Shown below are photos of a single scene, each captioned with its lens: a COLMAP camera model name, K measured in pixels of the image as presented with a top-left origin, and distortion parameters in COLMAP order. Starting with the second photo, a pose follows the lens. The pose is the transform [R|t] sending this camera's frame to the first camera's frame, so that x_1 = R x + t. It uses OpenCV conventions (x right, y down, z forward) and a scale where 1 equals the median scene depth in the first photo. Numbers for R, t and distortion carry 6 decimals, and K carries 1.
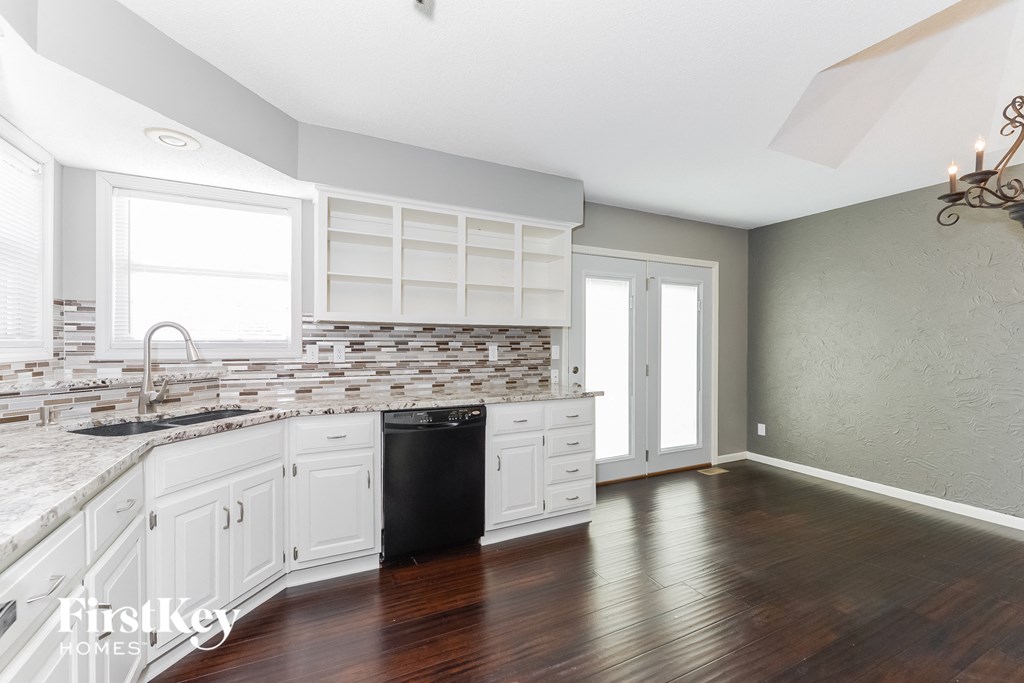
lens RADIAL K [[395.4, 0, 509.2], [0, 395.4, 347.6], [0, 0, 1]] dist [-0.002922, -0.000108]
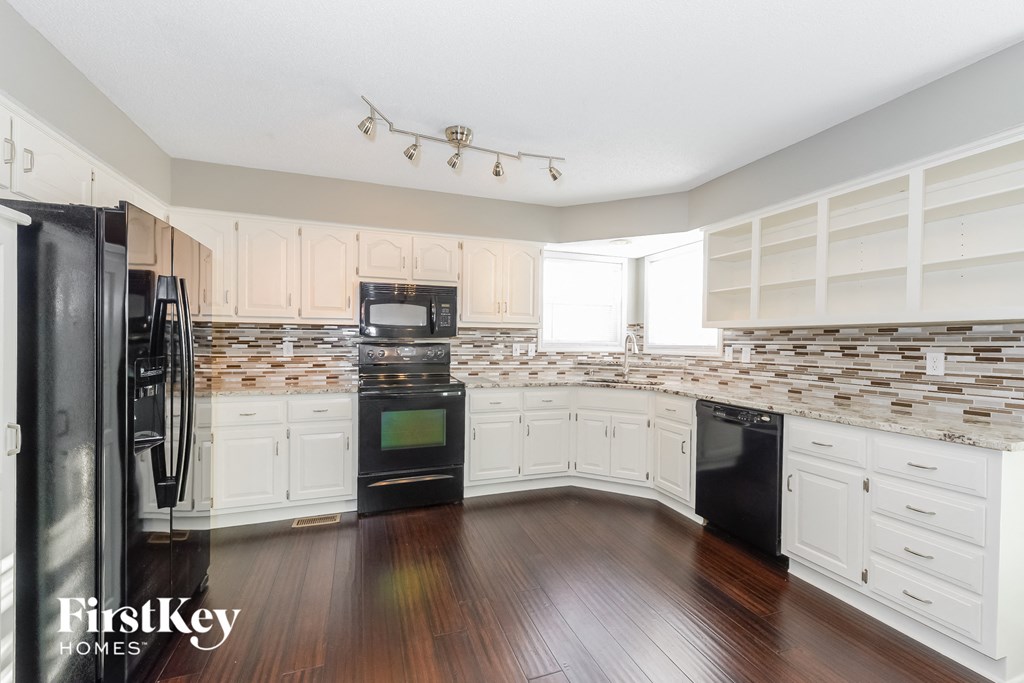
lens RADIAL K [[395.4, 0, 507.7], [0, 395.4, 341.9], [0, 0, 1]] dist [-0.002922, -0.000108]
pose [[-0.056751, -0.003231, -0.998383, 0.768363], [-0.026410, 0.999650, -0.001734, -0.002923], [0.998039, 0.026269, -0.056817, 0.358583]]
